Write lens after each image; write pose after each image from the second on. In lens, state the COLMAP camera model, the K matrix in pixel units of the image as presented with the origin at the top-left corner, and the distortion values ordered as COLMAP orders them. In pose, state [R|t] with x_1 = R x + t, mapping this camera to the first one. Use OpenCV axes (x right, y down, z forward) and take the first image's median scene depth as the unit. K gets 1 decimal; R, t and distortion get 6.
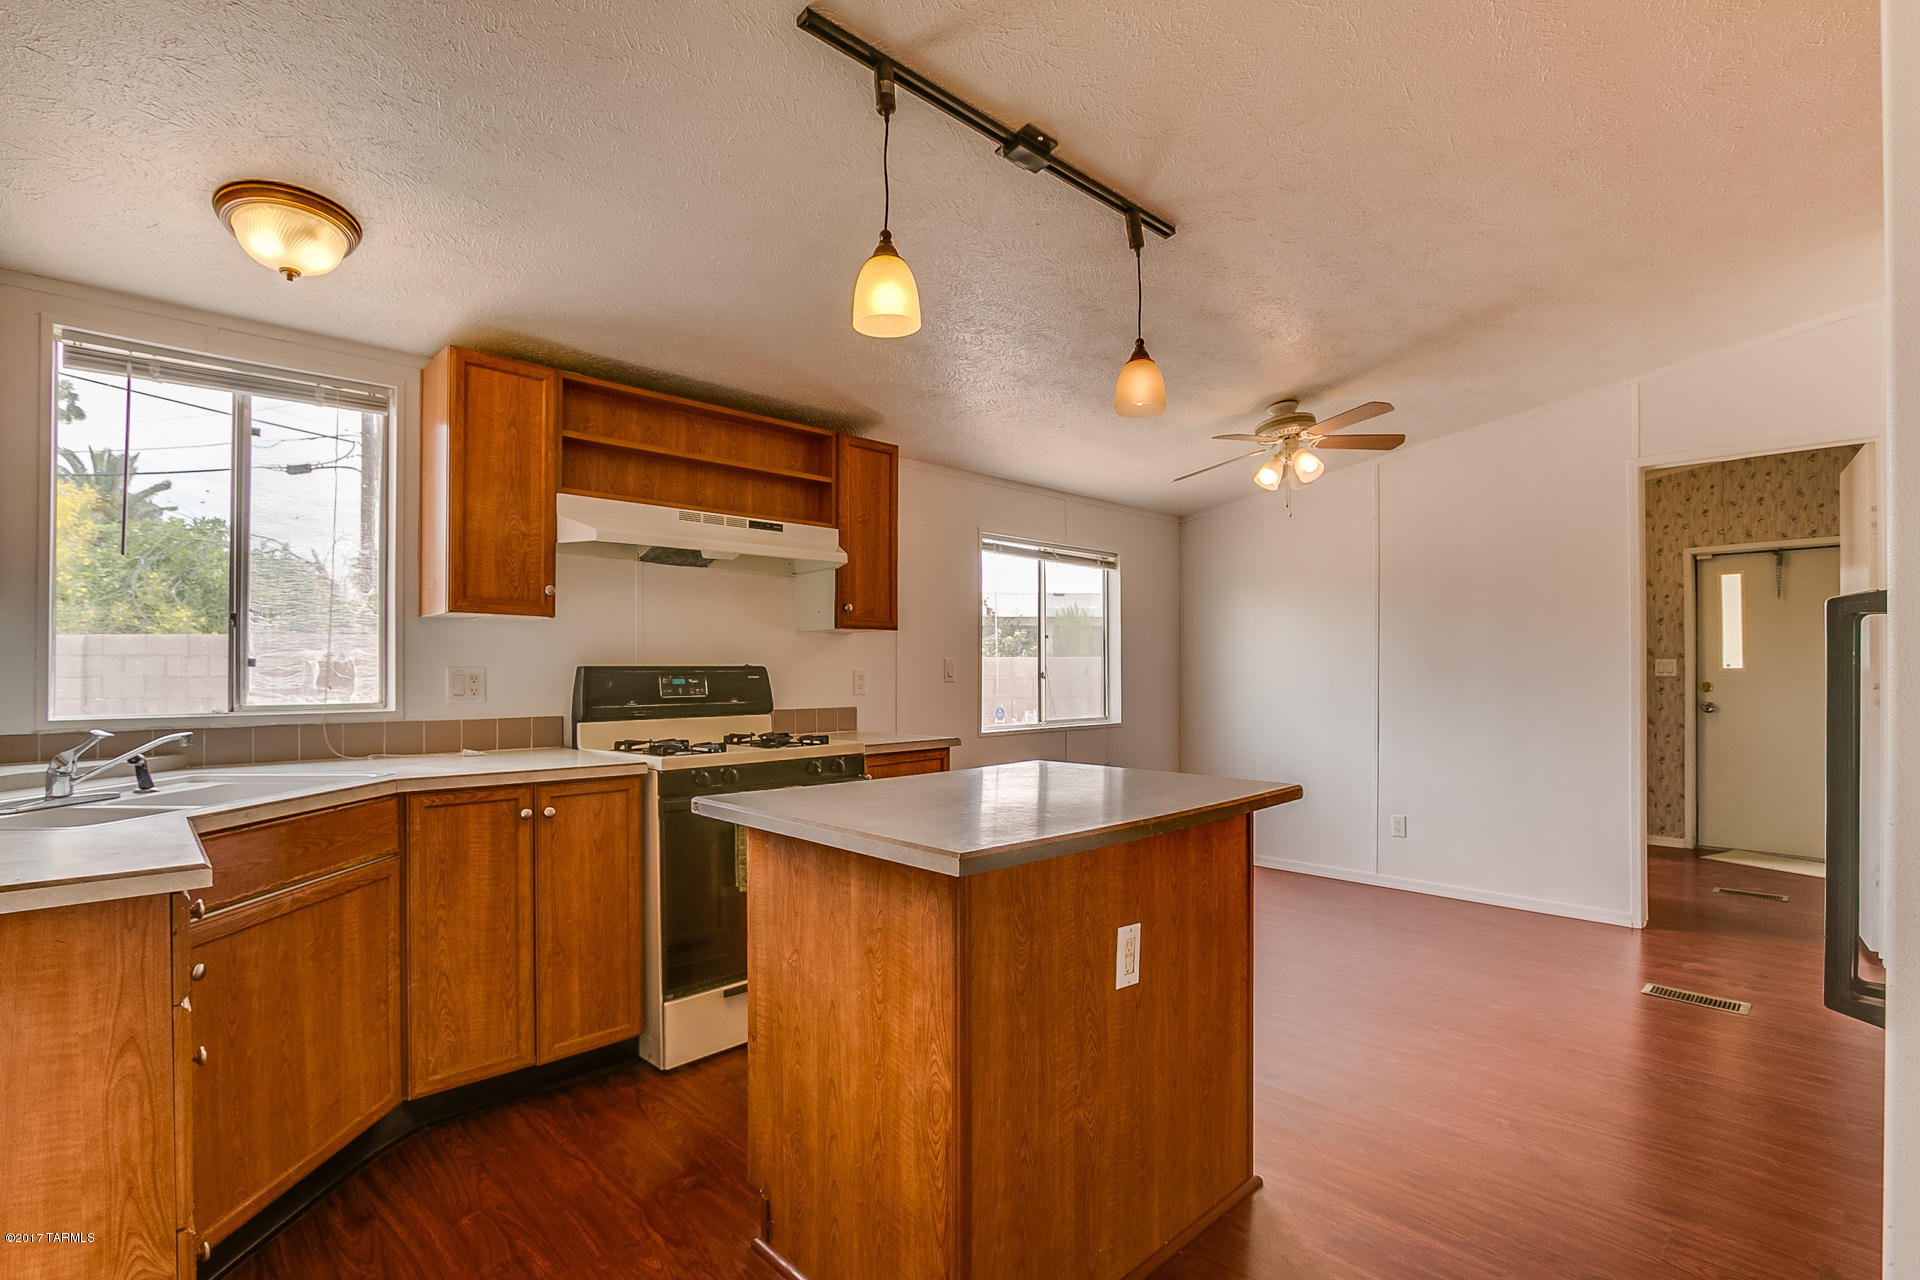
lens RADIAL K [[901.1, 0, 941.1], [0, 901.1, 670.7], [0, 0, 1]] dist [-0.018920, 0.005645]
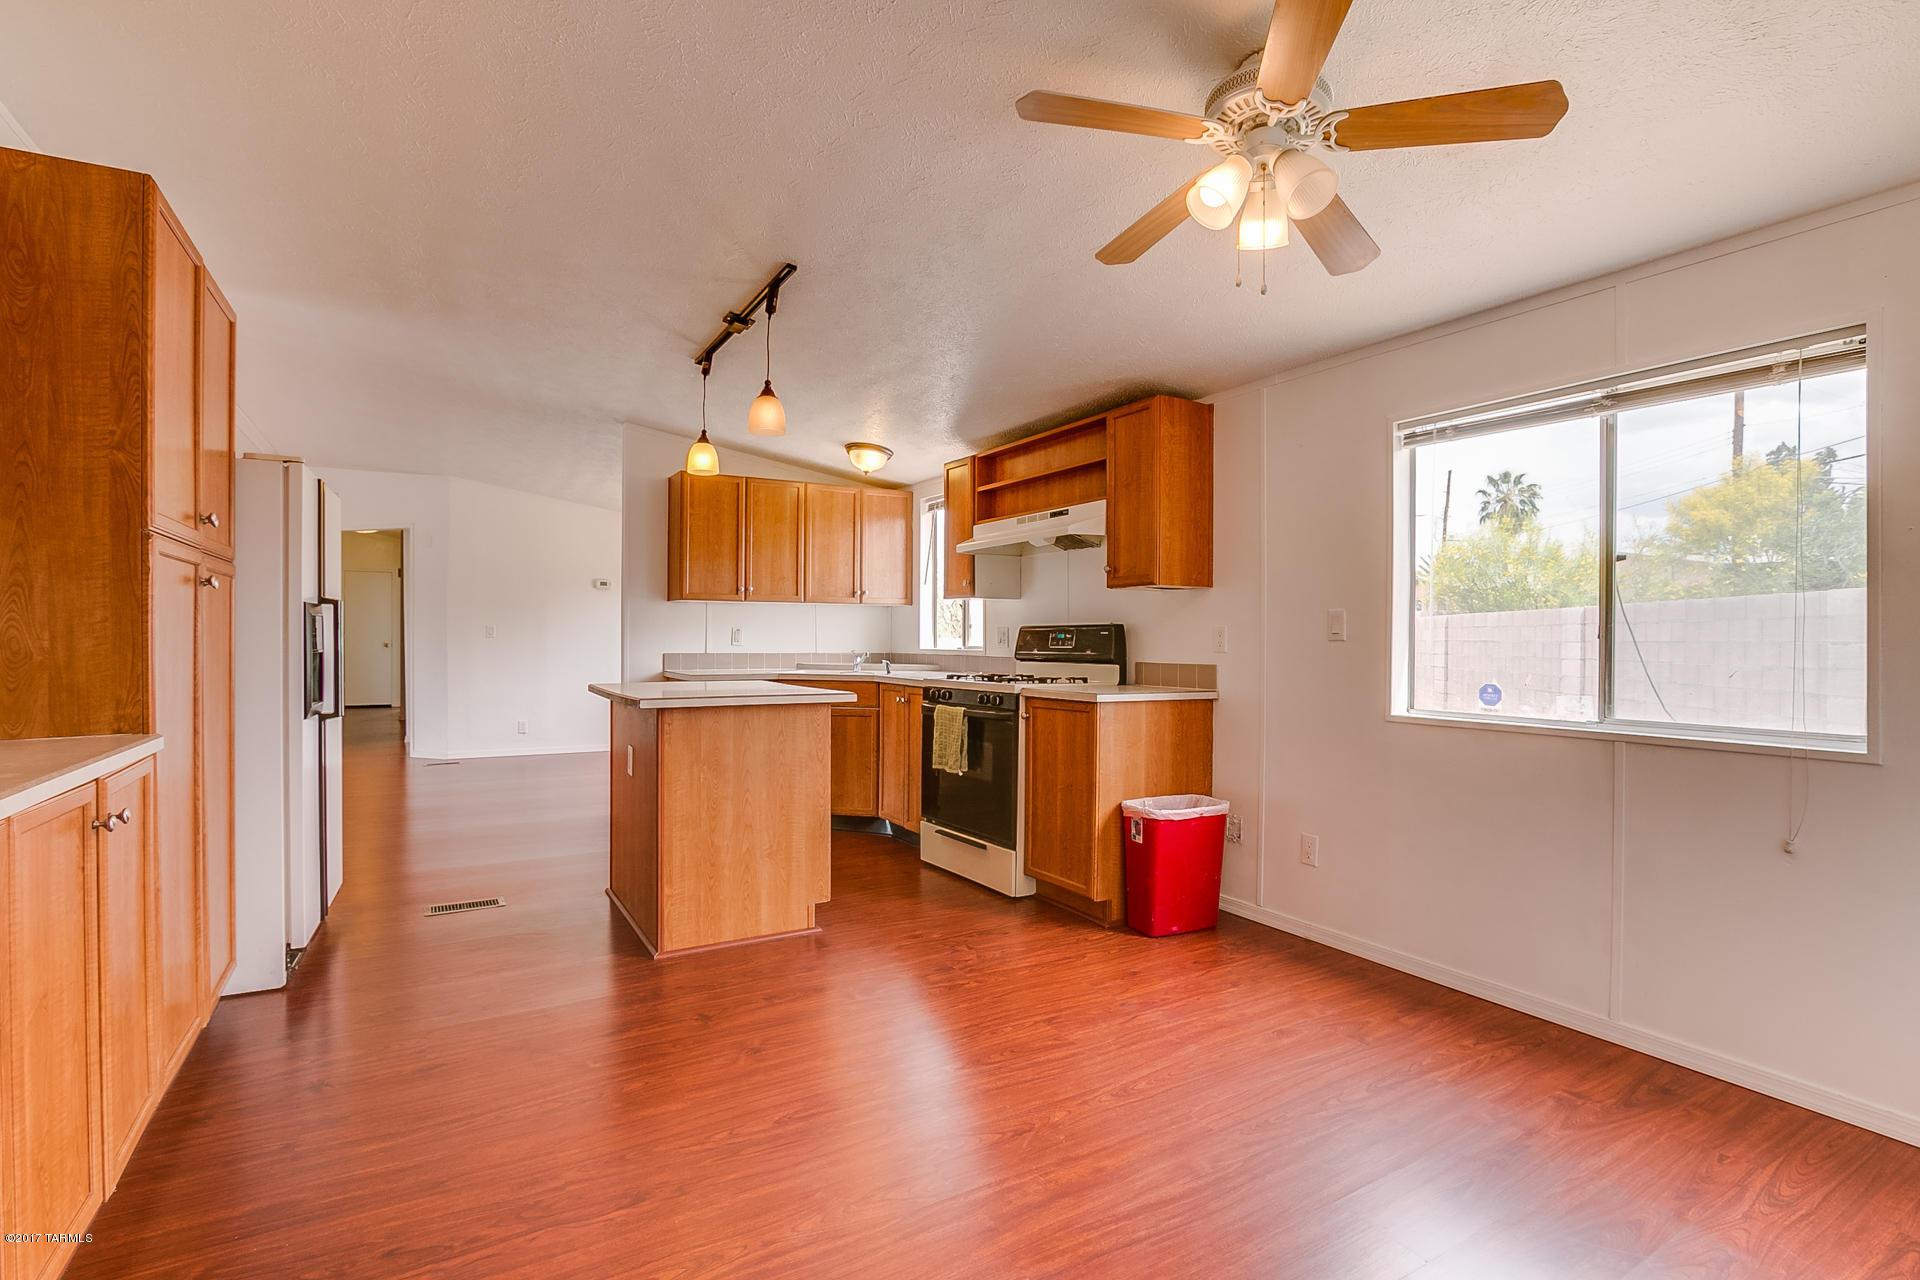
lens RADIAL K [[881.1, 0, 950.7], [0, 881.1, 637.8], [0, 0, 1]] dist [-0.020445, 0.005088]
pose [[-0.201729, -0.000023, -0.979441, 1.365511], [-0.000974, 1.000000, 0.000178, 0.018882], [0.979441, 0.000990, -0.201729, 1.430176]]
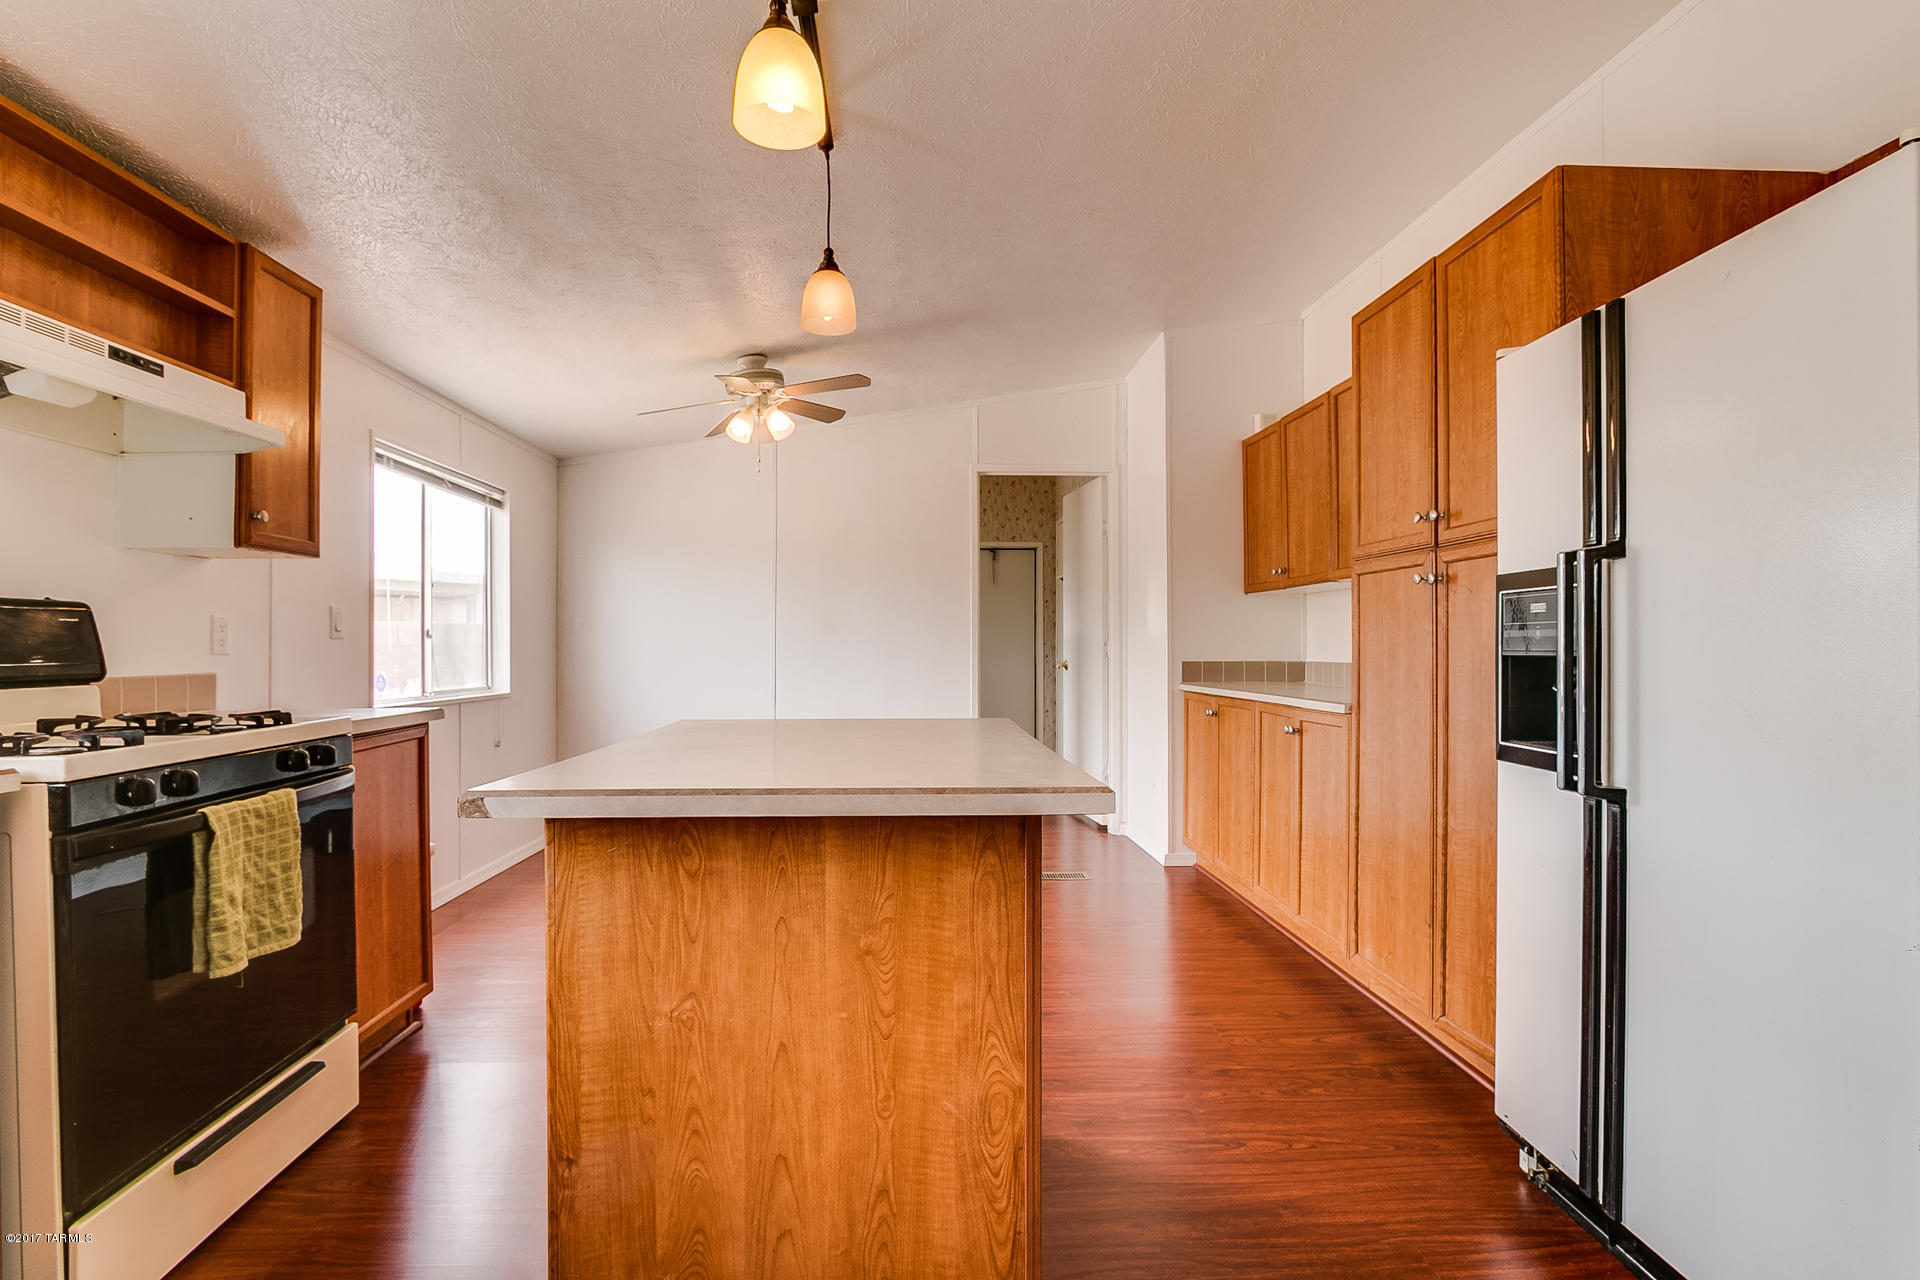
lens RADIAL K [[922.7, 0, 960.0], [0, 922.7, 640.0], [0, 0, 1]] dist [-0.018335, 0.000214]
pose [[0.654615, 0.004340, 0.755950, -0.375584], [0.002022, 0.999970, -0.007492, 0.034868], [-0.755960, 0.006433, 0.654587, 0.269227]]
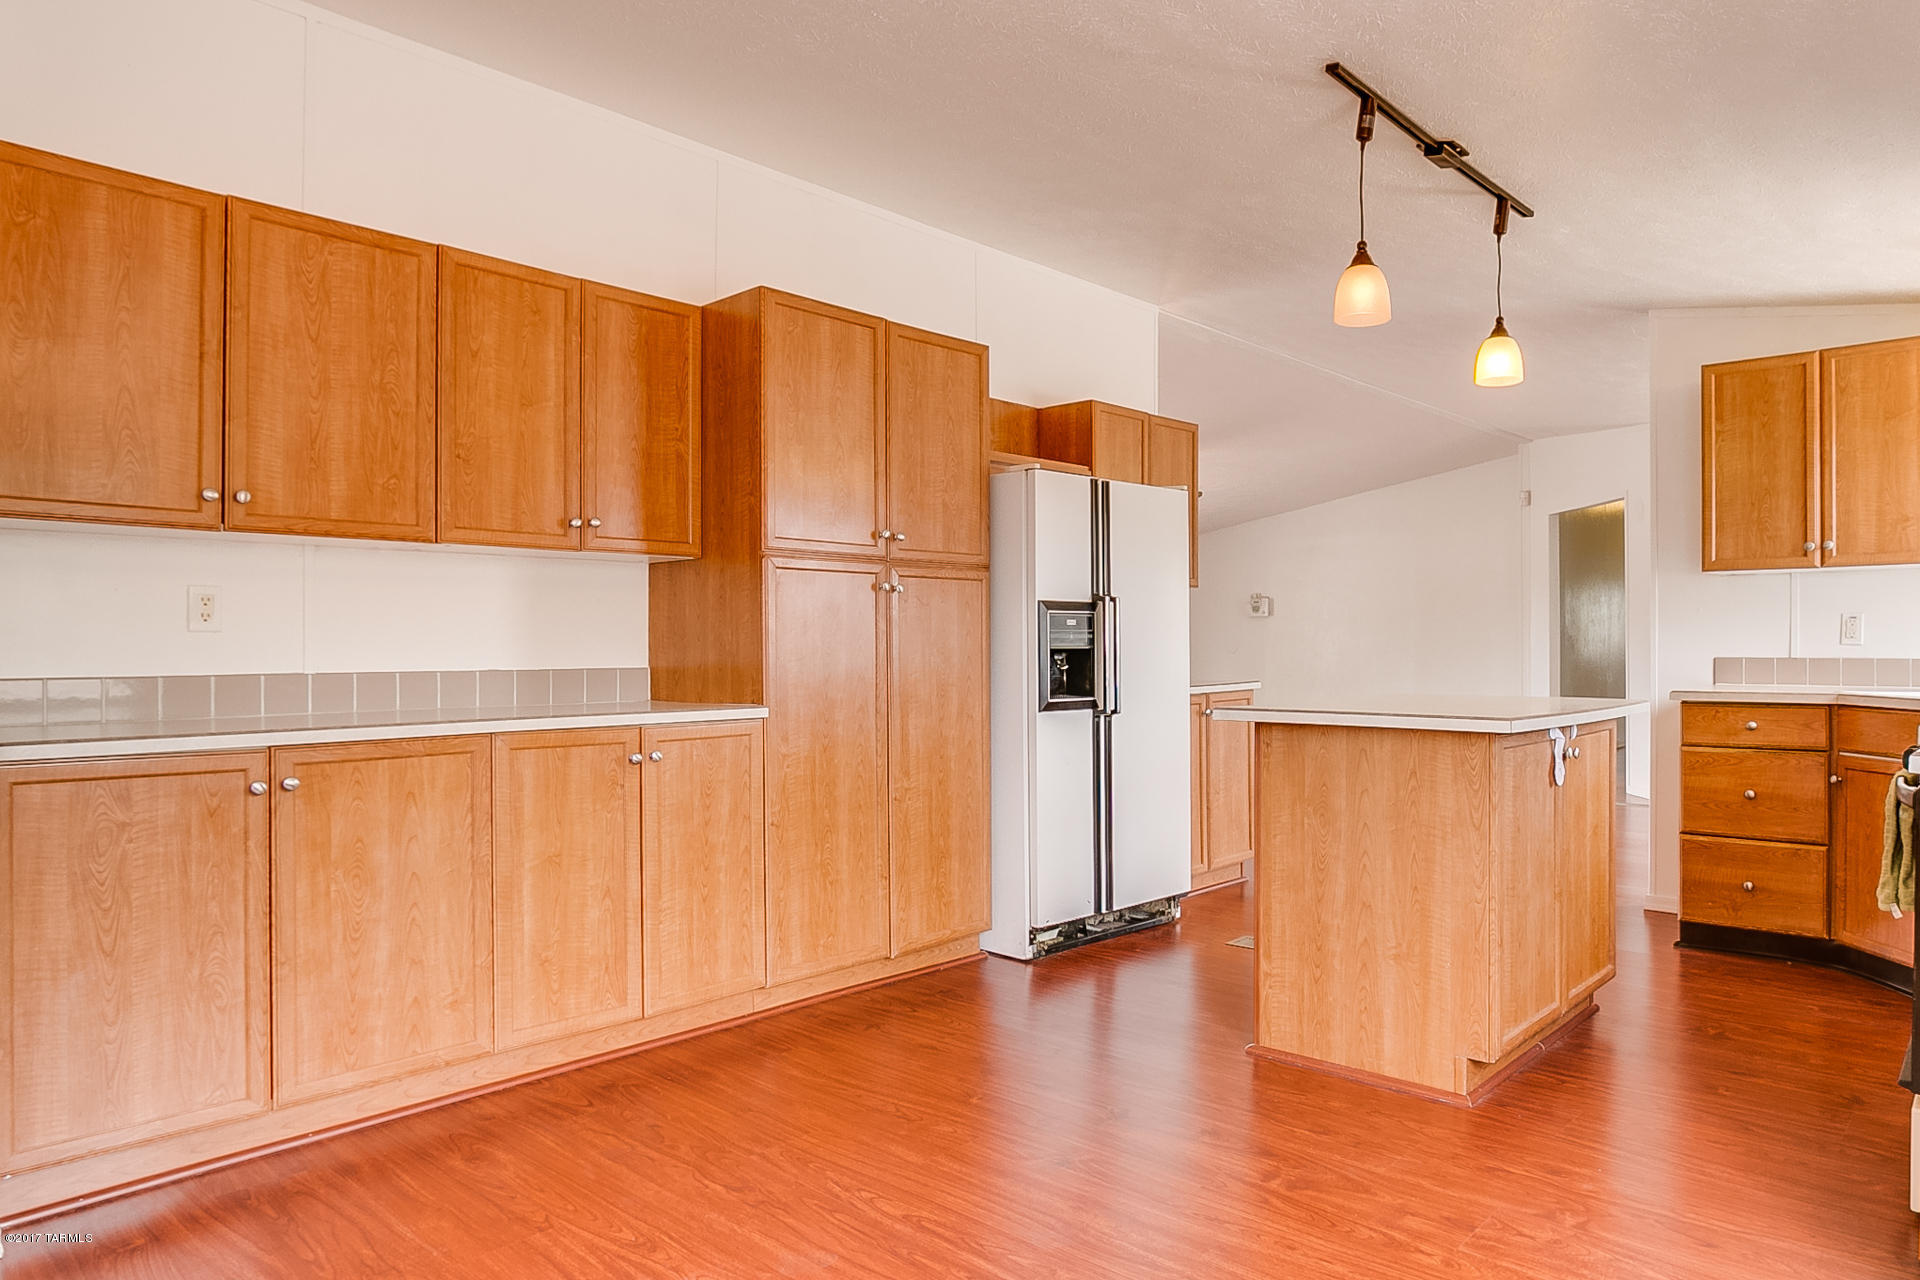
lens RADIAL K [[1242.5, 0, 1153.1], [0, 1242.5, 642.4], [0, 0, 1]] dist [-0.021869, 0.001397]
pose [[-0.987489, 0.004226, -0.157633, 0.584941], [0.004950, 0.999979, -0.004201, 0.037893], [0.157612, -0.004928, -0.987489, 2.045733]]
